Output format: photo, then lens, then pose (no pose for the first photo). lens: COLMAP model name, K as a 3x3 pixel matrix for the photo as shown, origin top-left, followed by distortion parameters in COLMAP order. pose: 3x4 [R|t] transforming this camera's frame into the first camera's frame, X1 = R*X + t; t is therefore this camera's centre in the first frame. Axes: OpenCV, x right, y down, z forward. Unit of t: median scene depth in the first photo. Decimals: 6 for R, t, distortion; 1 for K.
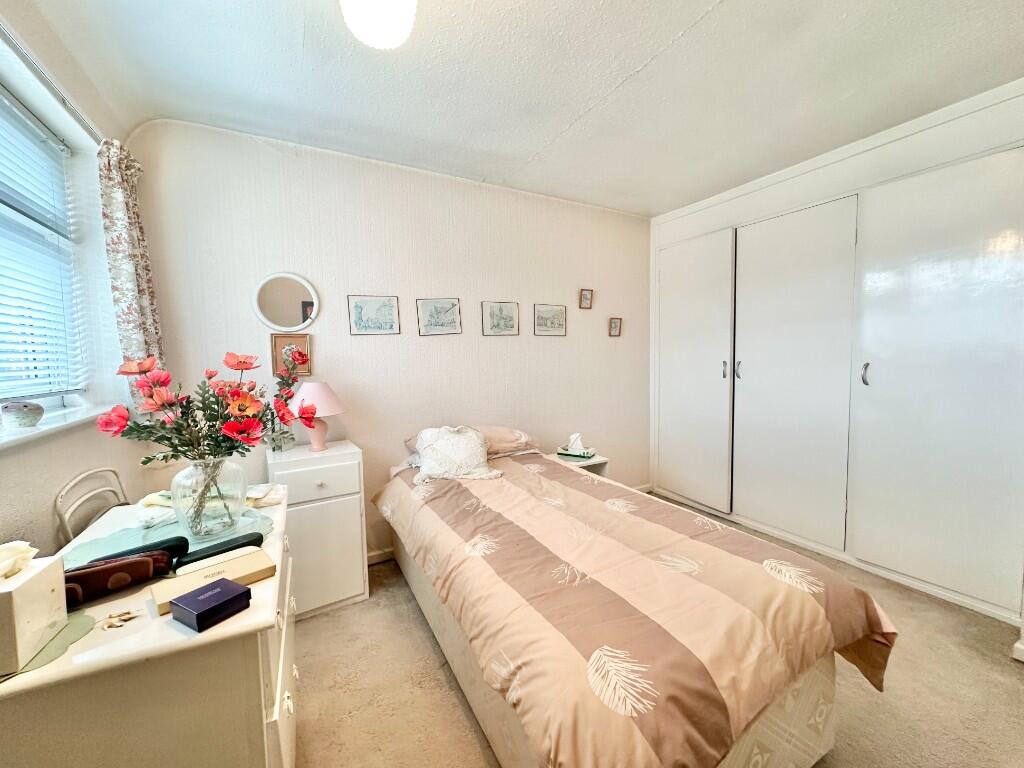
lens RADIAL K [[420.6, 0, 516.3], [0, 420.6, 386.5], [0, 0, 1]] dist [-0.000635, -0.000255]
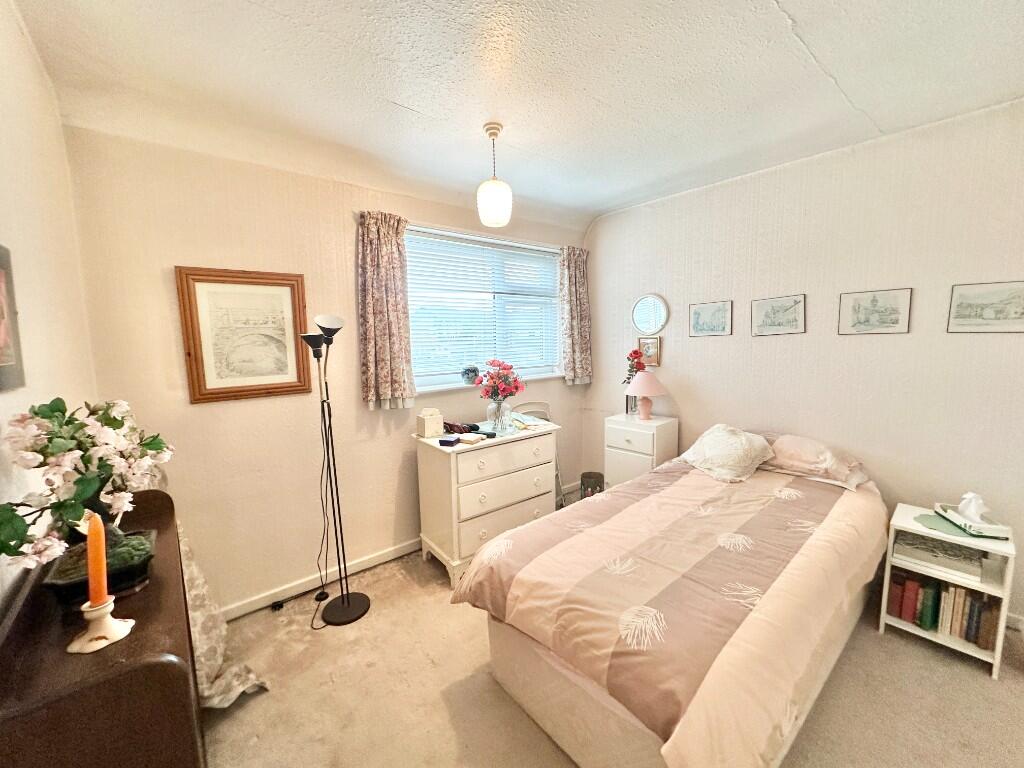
lens RADIAL K [[420.6, 0, 516.3], [0, 420.6, 386.5], [0, 0, 1]] dist [-0.000635, -0.000255]
pose [[0.199334, 0.134105, -0.970712, 0.692795], [-0.064276, 0.990248, 0.123605, -0.091946], [0.977821, 0.037755, 0.206010, 0.236046]]
